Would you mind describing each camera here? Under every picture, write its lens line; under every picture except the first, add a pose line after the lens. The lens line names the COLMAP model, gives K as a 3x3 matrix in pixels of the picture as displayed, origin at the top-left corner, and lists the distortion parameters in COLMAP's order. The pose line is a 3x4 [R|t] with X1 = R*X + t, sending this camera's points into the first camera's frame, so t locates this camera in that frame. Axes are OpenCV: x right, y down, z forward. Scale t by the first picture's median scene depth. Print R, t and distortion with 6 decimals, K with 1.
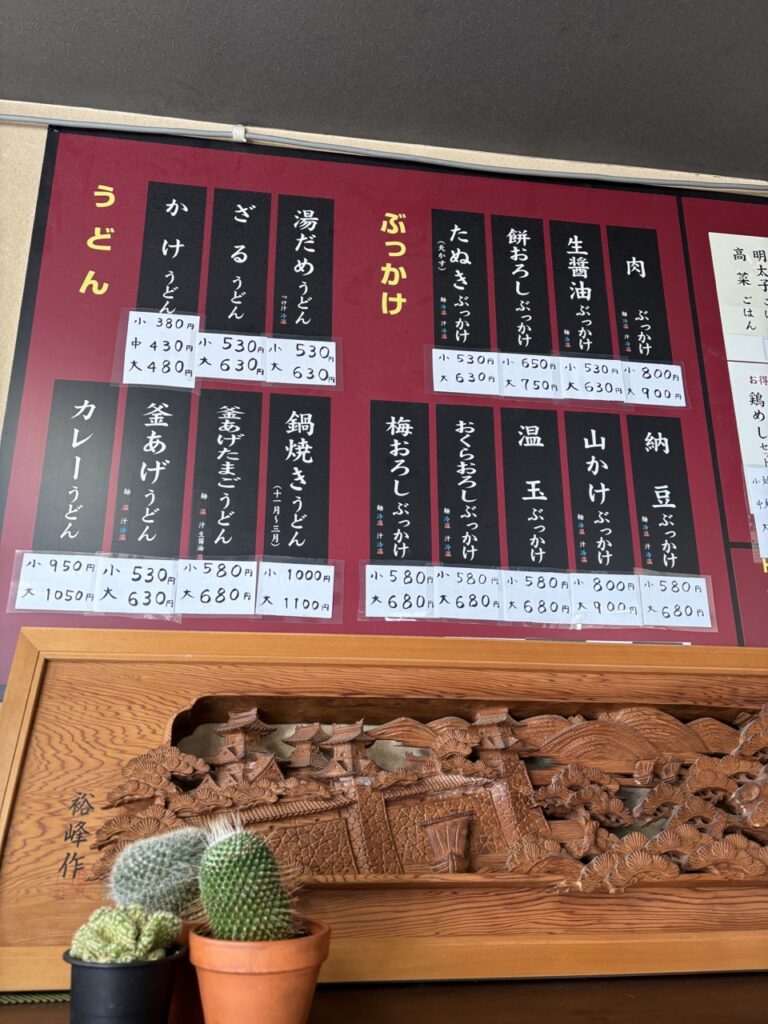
lens RADIAL K [[772.3, 0, 384.0], [0, 772.3, 512.0], [0, 0, 1]] dist [0.031464, -0.012715]
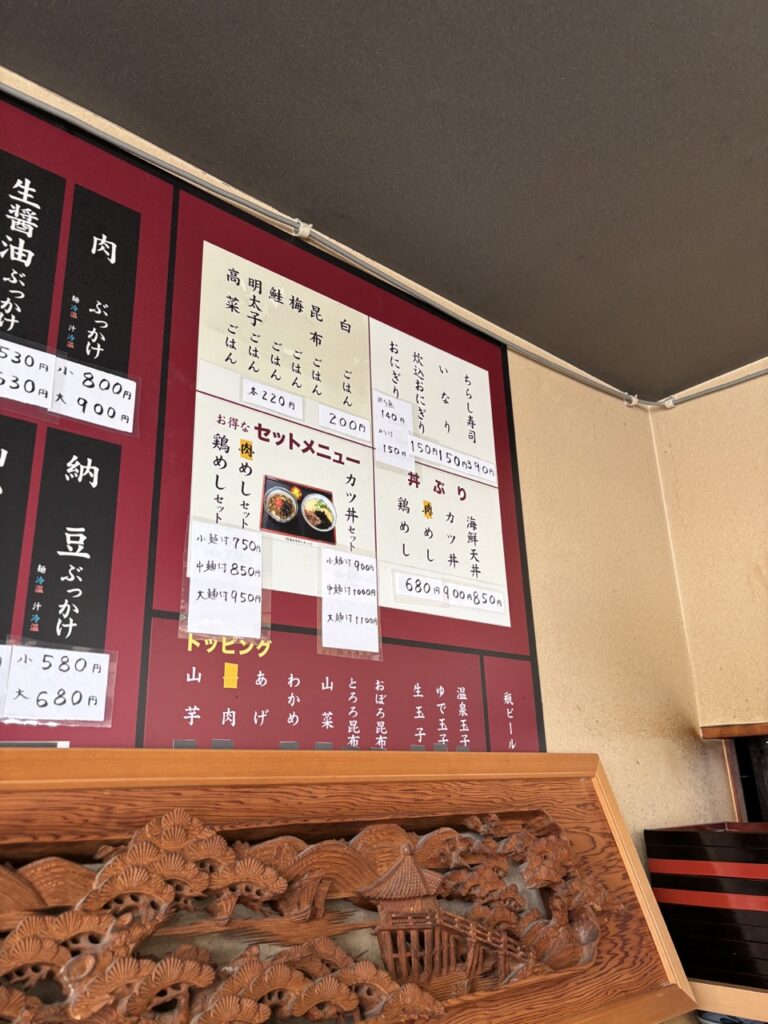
lens RADIAL K [[772.3, 0, 384.0], [0, 772.3, 512.0], [0, 0, 1]] dist [0.031464, -0.012715]
pose [[0.844799, 0.154930, 0.512164, 0.213765], [-0.135118, 0.987913, -0.075972, -0.030841], [-0.517744, -0.005022, 0.855521, 0.188462]]
